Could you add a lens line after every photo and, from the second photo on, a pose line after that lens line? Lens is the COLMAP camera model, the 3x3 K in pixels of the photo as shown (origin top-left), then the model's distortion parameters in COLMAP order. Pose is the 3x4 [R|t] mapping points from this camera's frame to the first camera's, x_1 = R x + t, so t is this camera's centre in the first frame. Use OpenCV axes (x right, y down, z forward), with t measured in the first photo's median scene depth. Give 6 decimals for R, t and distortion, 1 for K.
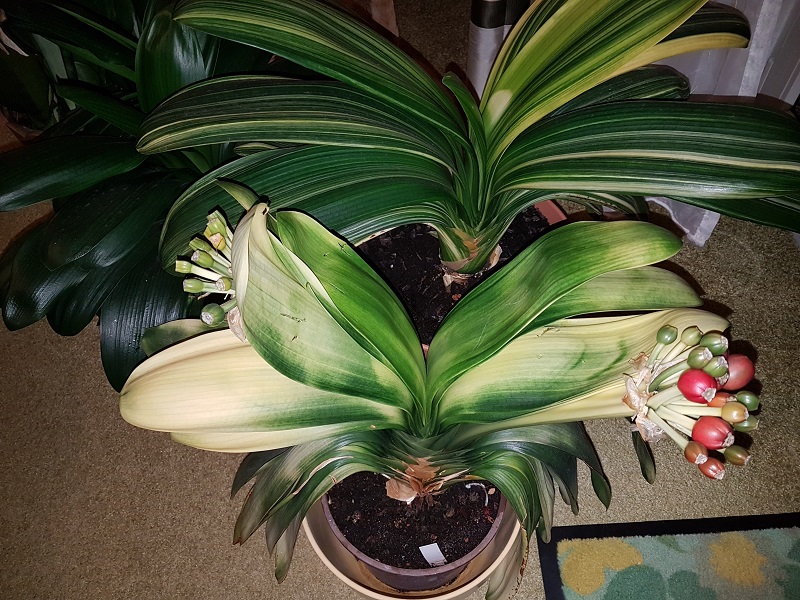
lens RADIAL K [[603.5, 0, 399.6], [0, 603.5, 301.1], [0, 0, 1]] dist [0.000578, 0.007116]
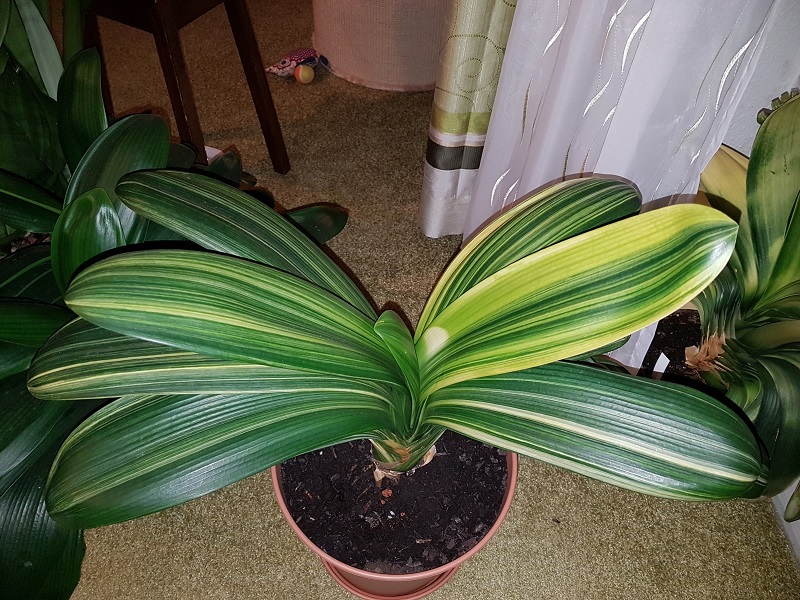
lens RADIAL K [[603.5, 0, 402.1], [0, 603.5, 298.1], [0, 0, 1]] dist [0.000578, 0.007116]
pose [[0.995383, 0.065380, 0.070270, 0.036032], [-0.061235, 0.996341, -0.059617, -0.287531], [-0.073911, 0.055039, 0.995745, 0.047211]]
